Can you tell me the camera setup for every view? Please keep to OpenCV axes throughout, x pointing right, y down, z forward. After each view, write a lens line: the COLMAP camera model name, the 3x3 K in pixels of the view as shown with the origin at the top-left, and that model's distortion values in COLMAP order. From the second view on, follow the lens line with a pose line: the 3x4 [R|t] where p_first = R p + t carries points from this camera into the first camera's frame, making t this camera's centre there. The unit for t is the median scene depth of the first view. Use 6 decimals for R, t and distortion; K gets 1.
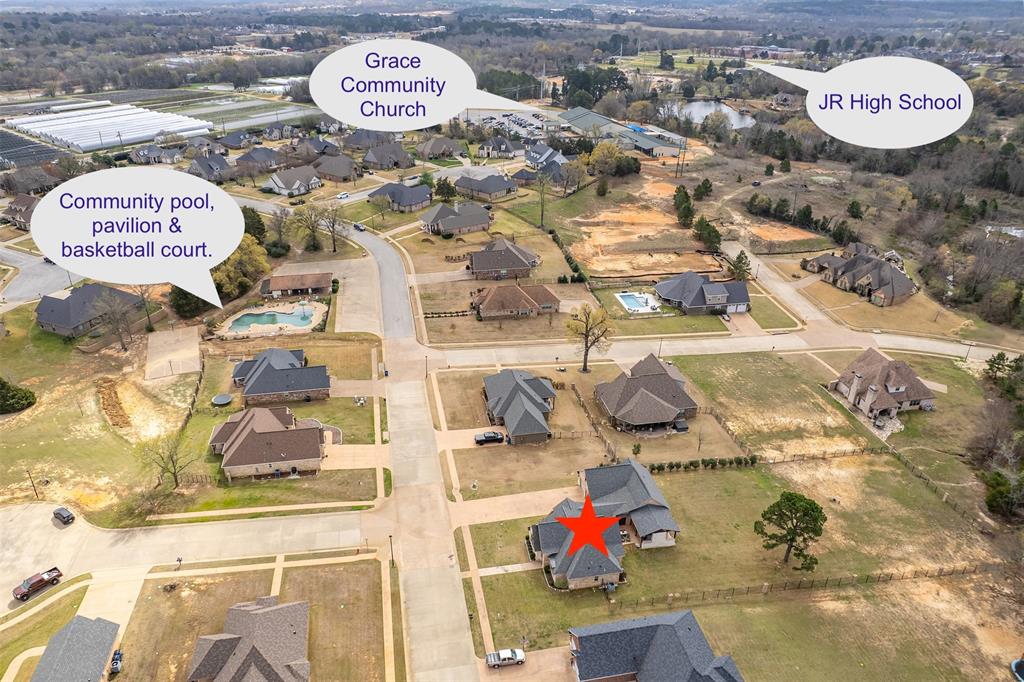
lens RADIAL K [[677.9, 0, 512.0], [0, 677.9, 341.0], [0, 0, 1]] dist [-0.041340, 0.003312]
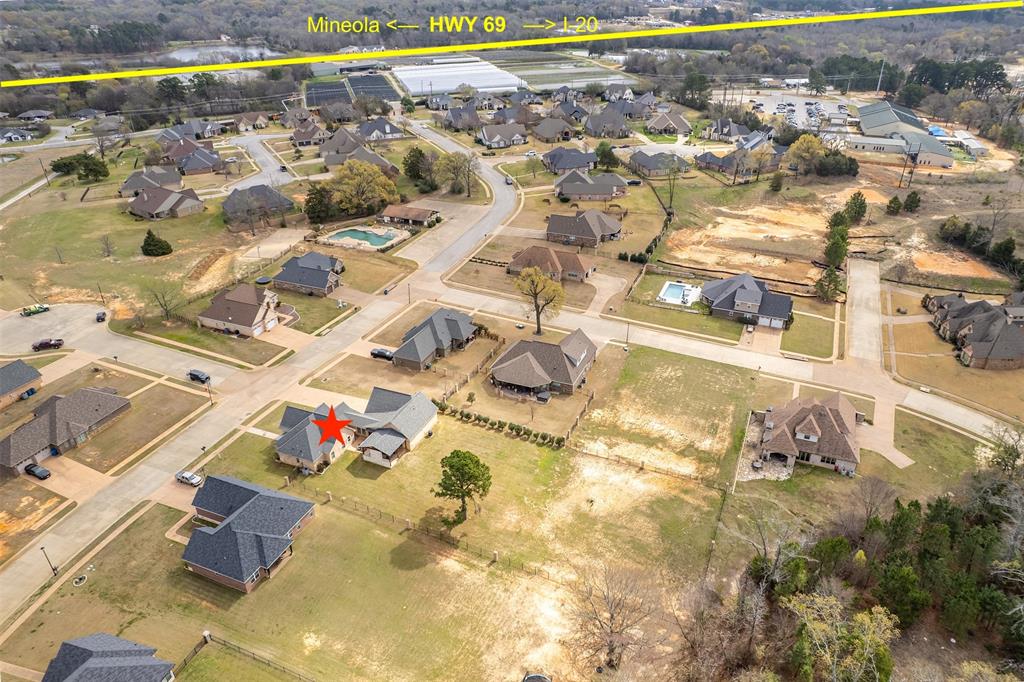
lens RADIAL K [[687.7, 0, 546.9], [0, 687.7, 338.1], [0, 0, 1]] dist [-0.045136, 0.007043]
pose [[0.854103, 0.247820, -0.457267, 0.530357], [-0.238550, 0.967912, 0.078995, -0.030961], [0.462171, 0.041611, 0.885814, 0.064495]]
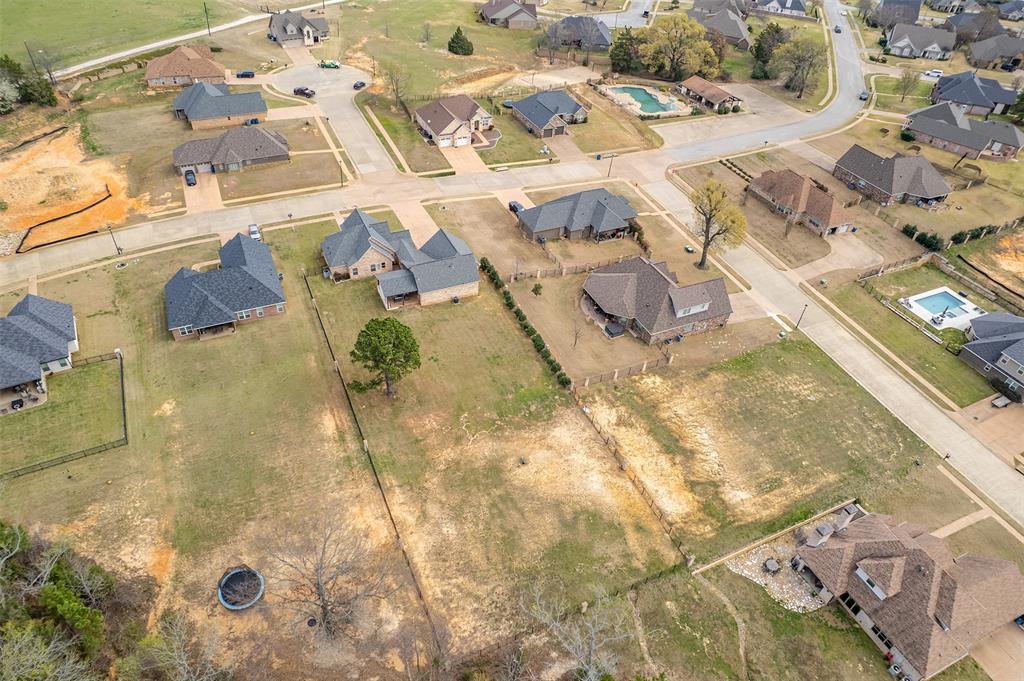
lens RADIAL K [[654.0, 0, 520.5], [0, 654.0, 342.7], [0, 0, 1]] dist [-0.081234, 0.079158]
pose [[0.262783, 0.636229, -0.725367, 0.599934], [-0.498141, 0.733306, 0.462728, -0.126428], [0.826318, 0.239737, 0.509632, 0.387336]]
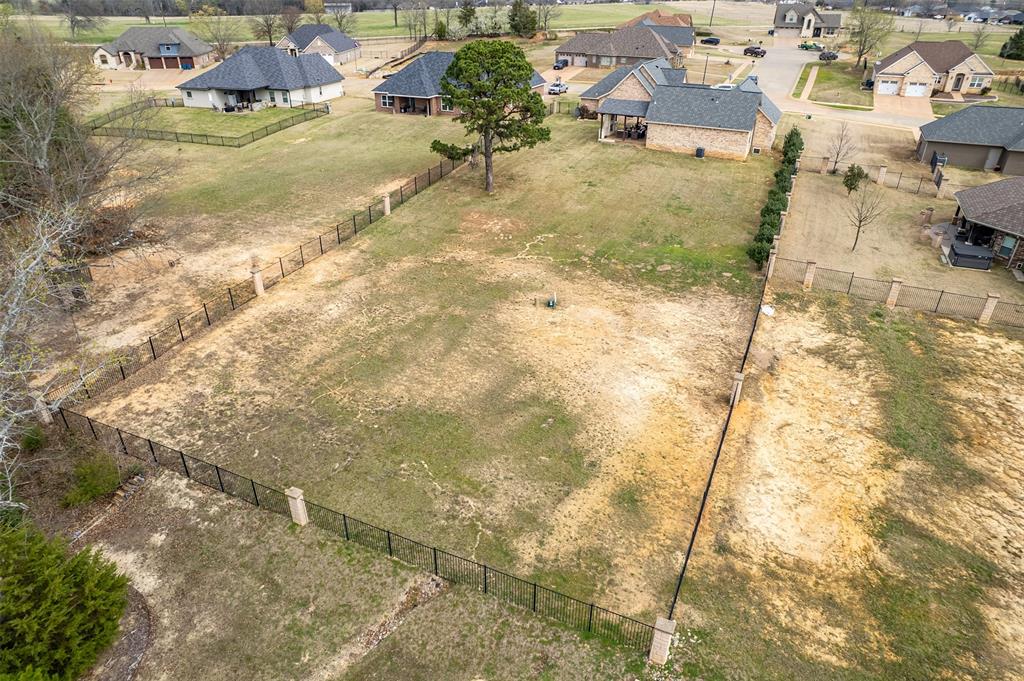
lens RADIAL K [[654.0, 0, 520.5], [0, 654.0, 342.7], [0, 0, 1]] dist [-0.081234, 0.079158]
pose [[-0.563977, 0.396406, -0.724425, 0.488556], [-0.381937, 0.652569, 0.654430, 0.019002], [0.732157, 0.645768, -0.216632, 0.700678]]
